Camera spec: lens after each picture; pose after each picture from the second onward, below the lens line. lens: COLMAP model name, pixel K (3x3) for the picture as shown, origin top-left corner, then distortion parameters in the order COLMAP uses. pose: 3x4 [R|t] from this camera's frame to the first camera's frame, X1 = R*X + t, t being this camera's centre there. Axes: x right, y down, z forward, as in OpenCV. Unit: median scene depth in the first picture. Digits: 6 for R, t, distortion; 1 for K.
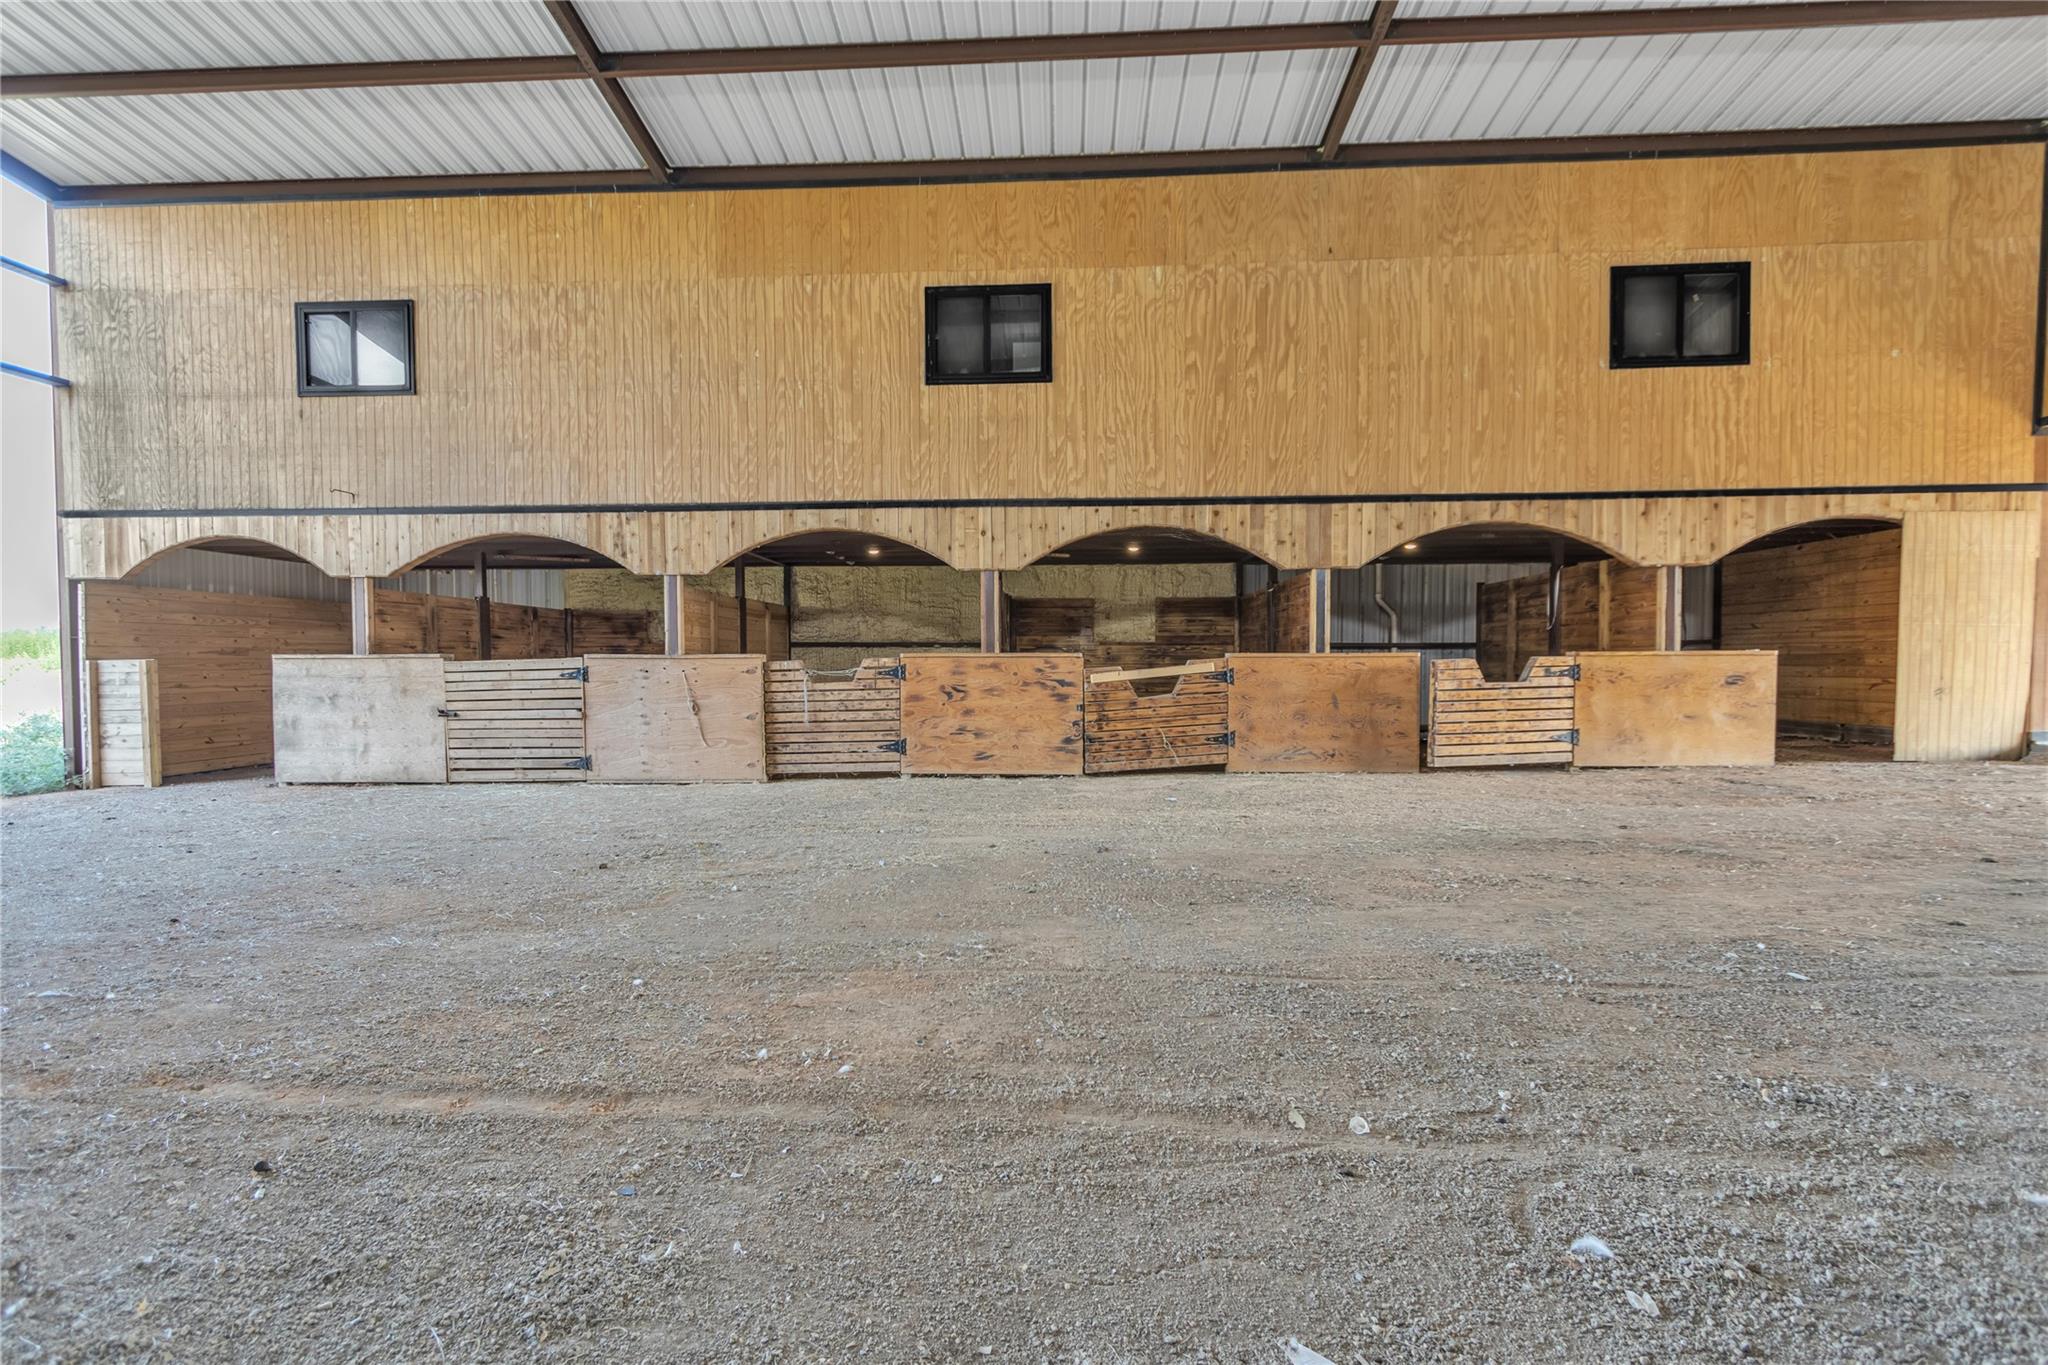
lens RADIAL K [[950.0, 0, 1004.8], [0, 950.0, 682.3], [0, 0, 1]] dist [0.005872, -0.002645]
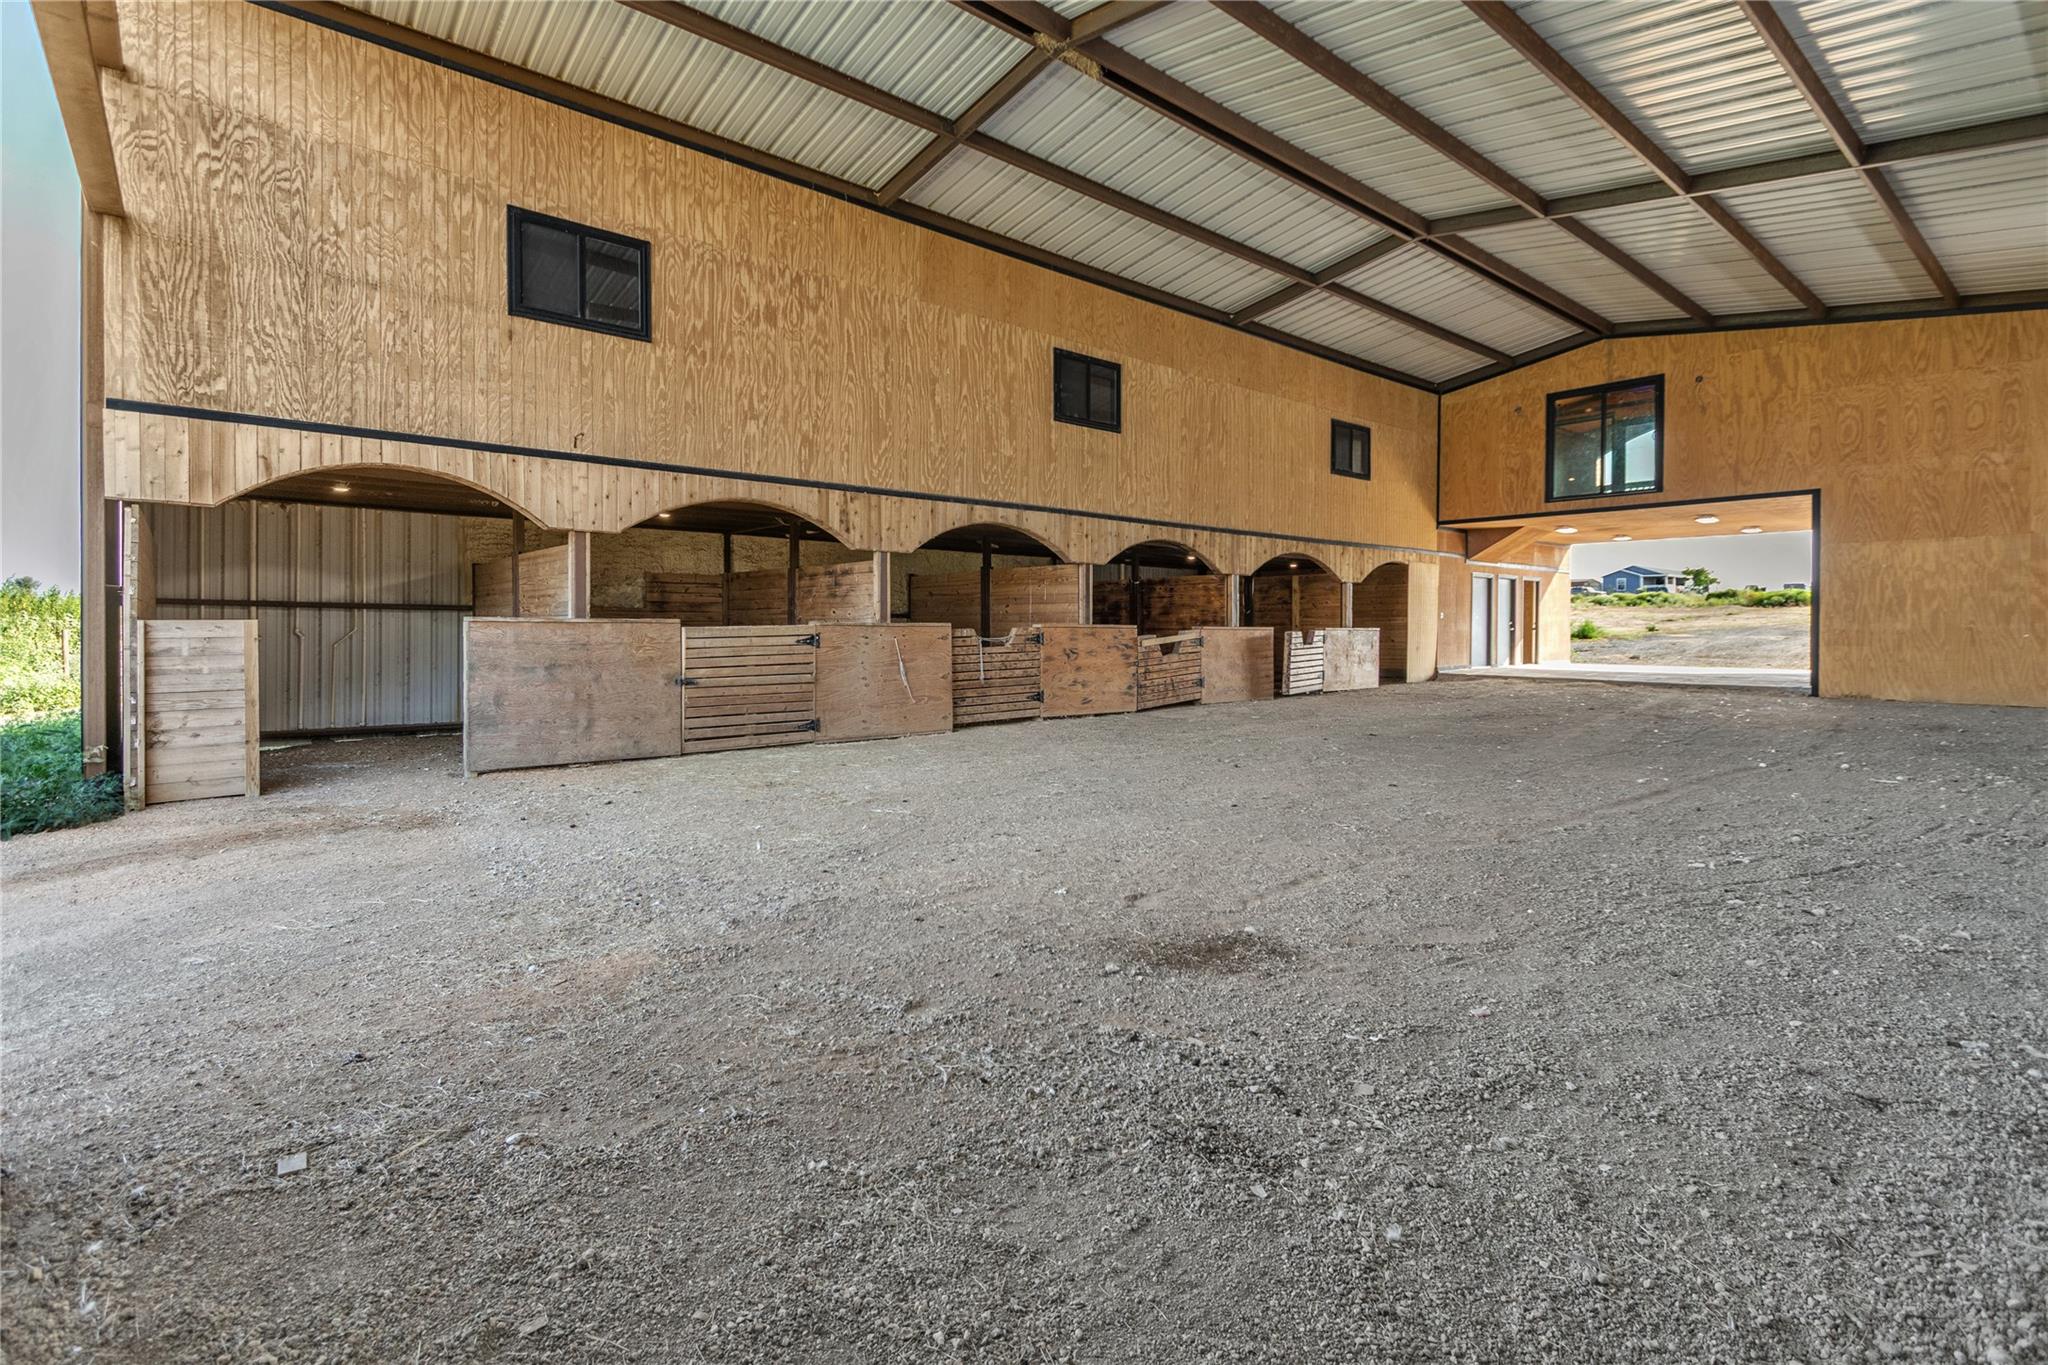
lens RADIAL K [[976.2, 0, 1027.7], [0, 976.2, 623.4], [0, 0, 1]] dist [0.002249, -0.000963]
pose [[0.719382, 0.011940, 0.694512, -1.023308], [0.008389, 0.999630, -0.025874, 0.002619], [-0.694564, 0.024439, 0.719015, 0.057311]]
